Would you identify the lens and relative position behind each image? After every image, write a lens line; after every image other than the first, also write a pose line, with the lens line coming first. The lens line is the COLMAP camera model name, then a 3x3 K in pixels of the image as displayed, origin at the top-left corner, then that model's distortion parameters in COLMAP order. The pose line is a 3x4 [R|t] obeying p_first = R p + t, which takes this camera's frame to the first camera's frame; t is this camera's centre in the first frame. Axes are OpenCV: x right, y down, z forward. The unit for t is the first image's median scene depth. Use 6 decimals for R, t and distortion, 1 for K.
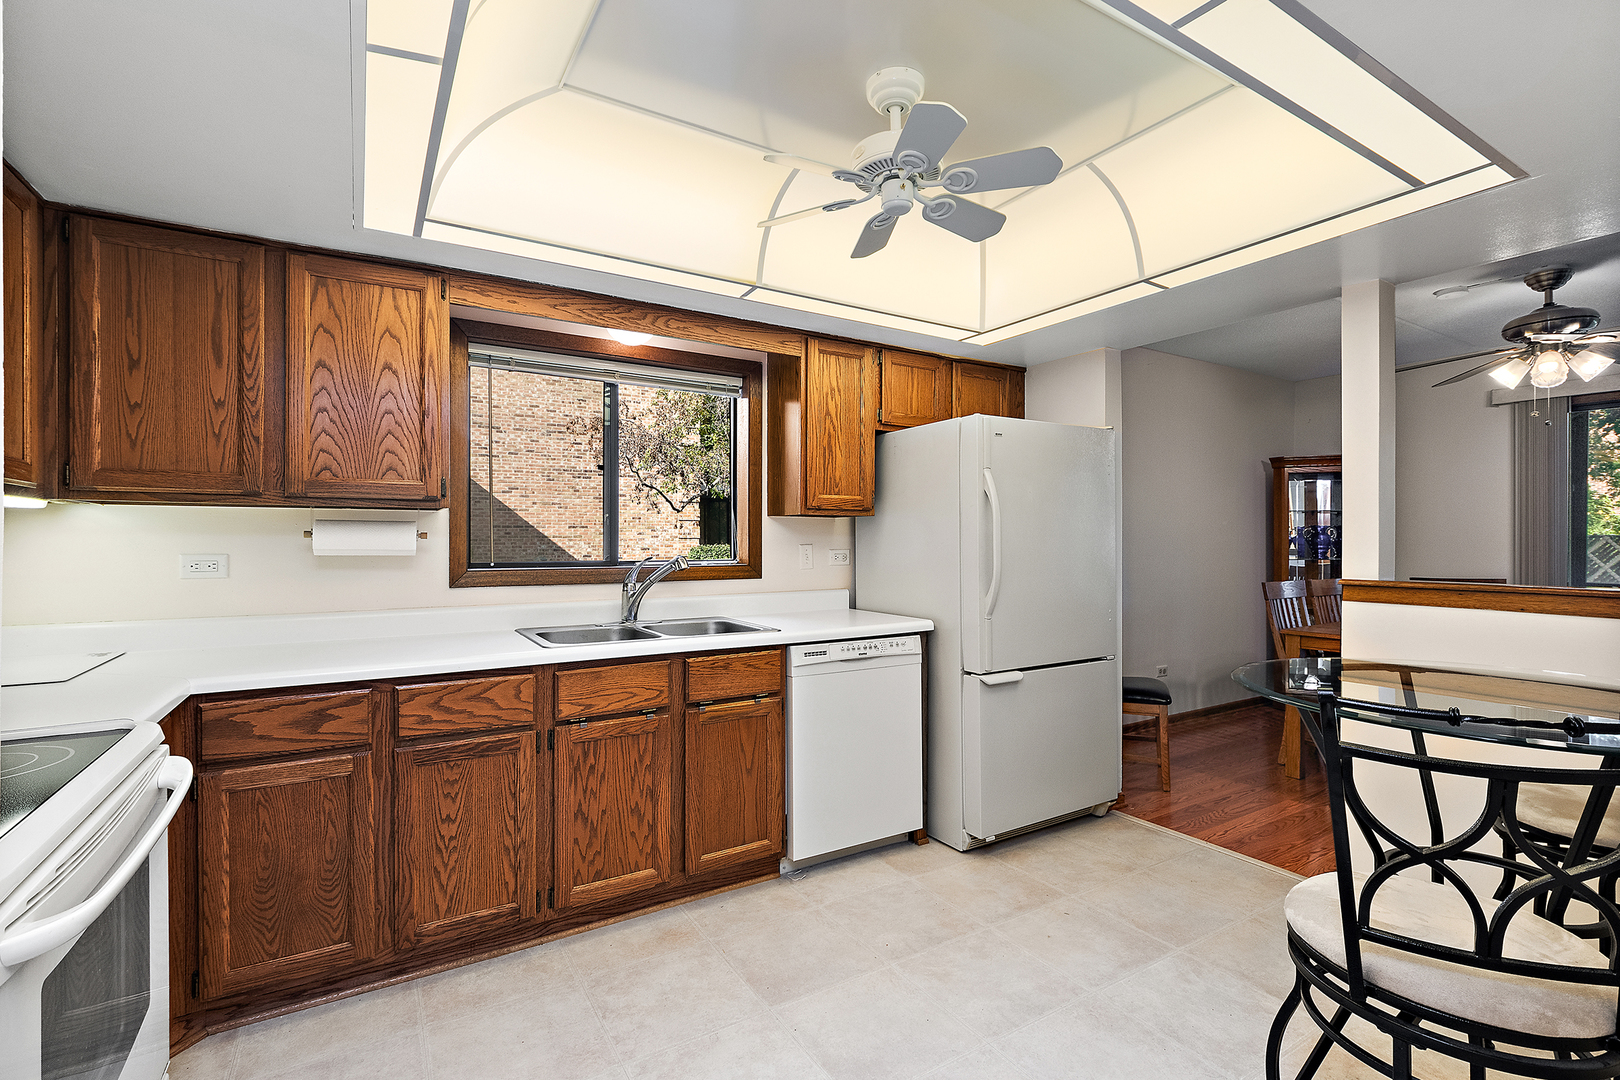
lens RADIAL K [[724.7, 0, 810.5], [0, 724.7, 530.8], [0, 0, 1]] dist [-0.003002, -0.000642]
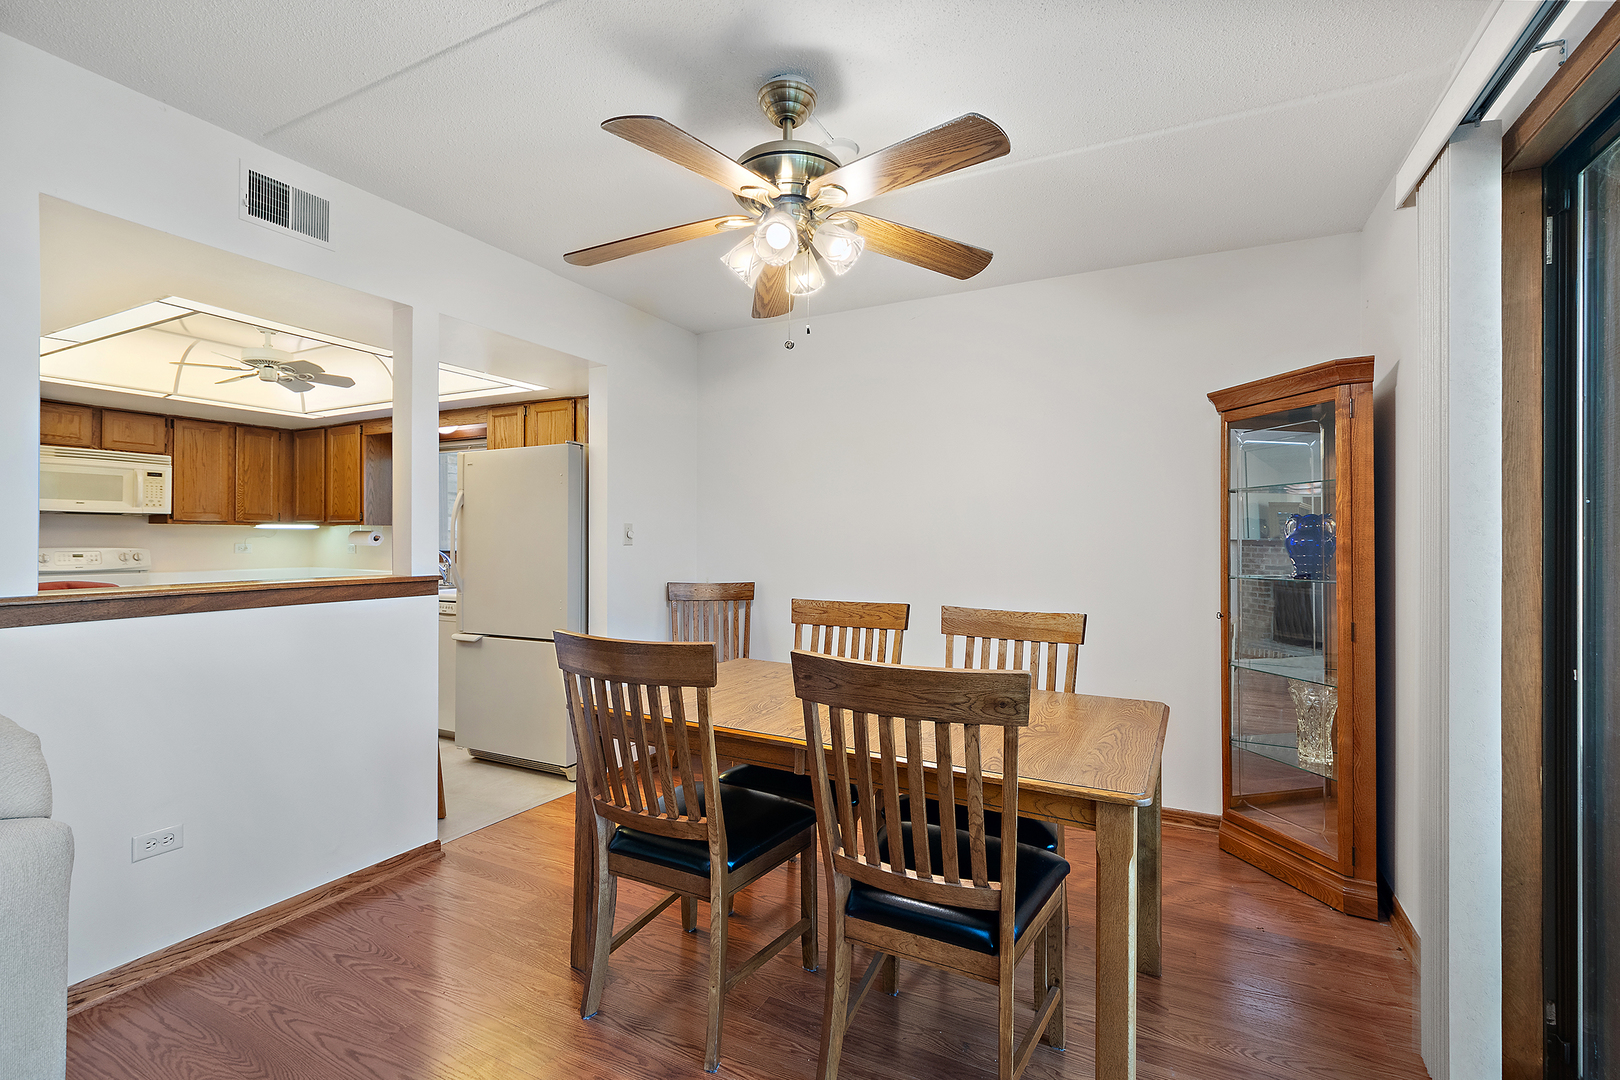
lens RADIAL K [[724.7, 0, 798.5], [0, 724.7, 537.1], [0, 0, 1]] dist [-0.003002, -0.000642]
pose [[0.524138, -0.003842, -0.851625, 2.195373], [0.006351, 0.999980, -0.000602, 0.017684], [0.851610, -0.005093, 0.524152, 0.985670]]
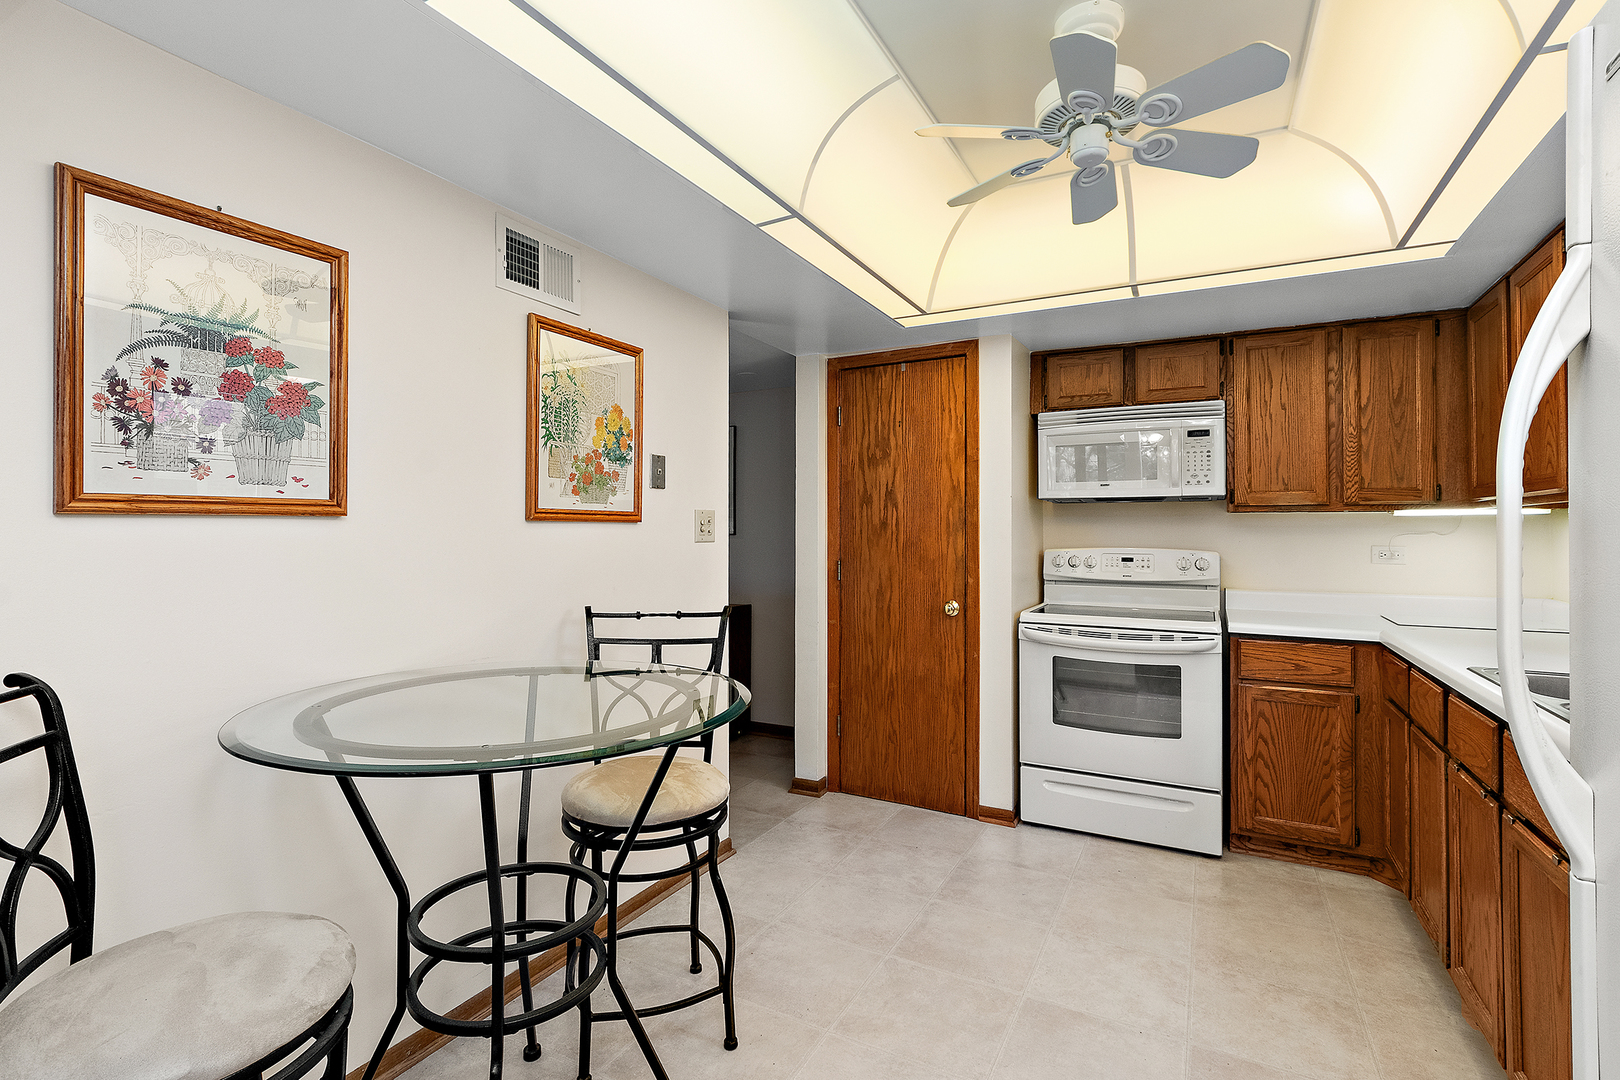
lens RADIAL K [[724.7, 0, 803.1], [0, 724.7, 533.2], [0, 0, 1]] dist [-0.003002, -0.000642]
pose [[-0.857748, -0.005607, -0.514040, 0.688313], [-0.002509, 0.999974, -0.006720, 0.013797], [0.514064, -0.004474, -0.857740, 1.255650]]
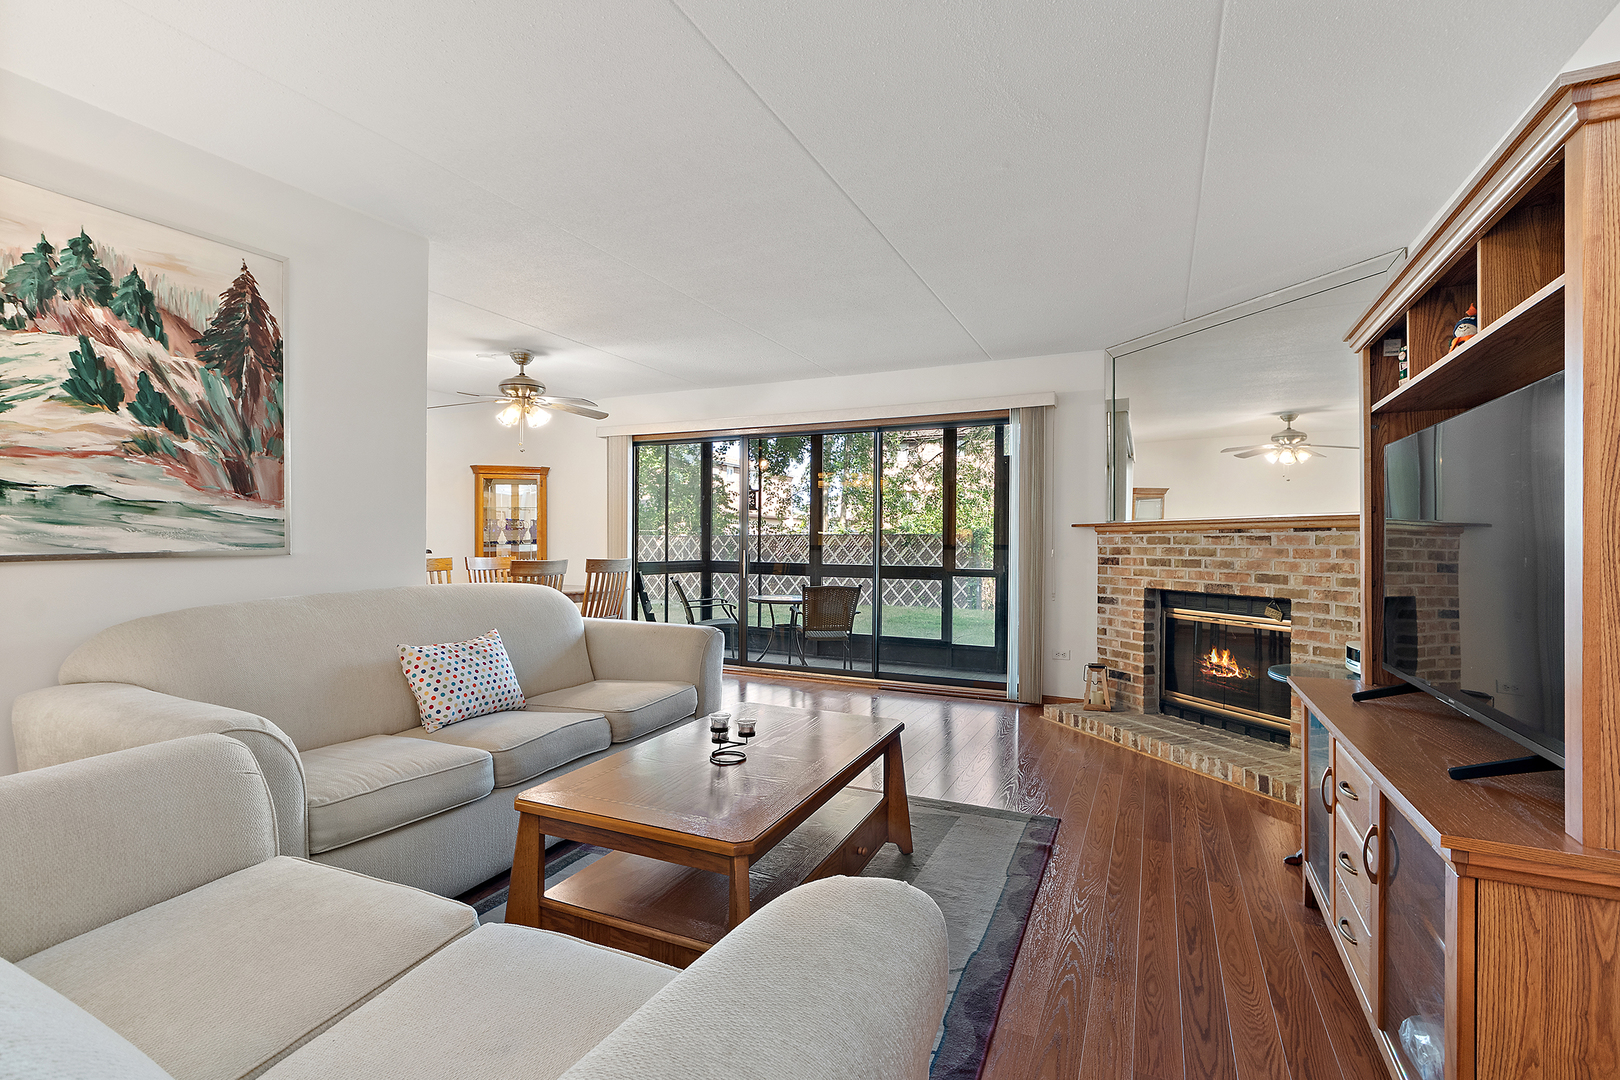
lens RADIAL K [[724.7, 0, 804.3], [0, 724.7, 531.1], [0, 0, 1]] dist [-0.003002, -0.000642]
pose [[0.834643, 0.005552, 0.550763, 0.959811], [-0.003078, 0.999981, -0.005416, 0.044910], [-0.550783, 0.002825, 0.834644, -0.909890]]
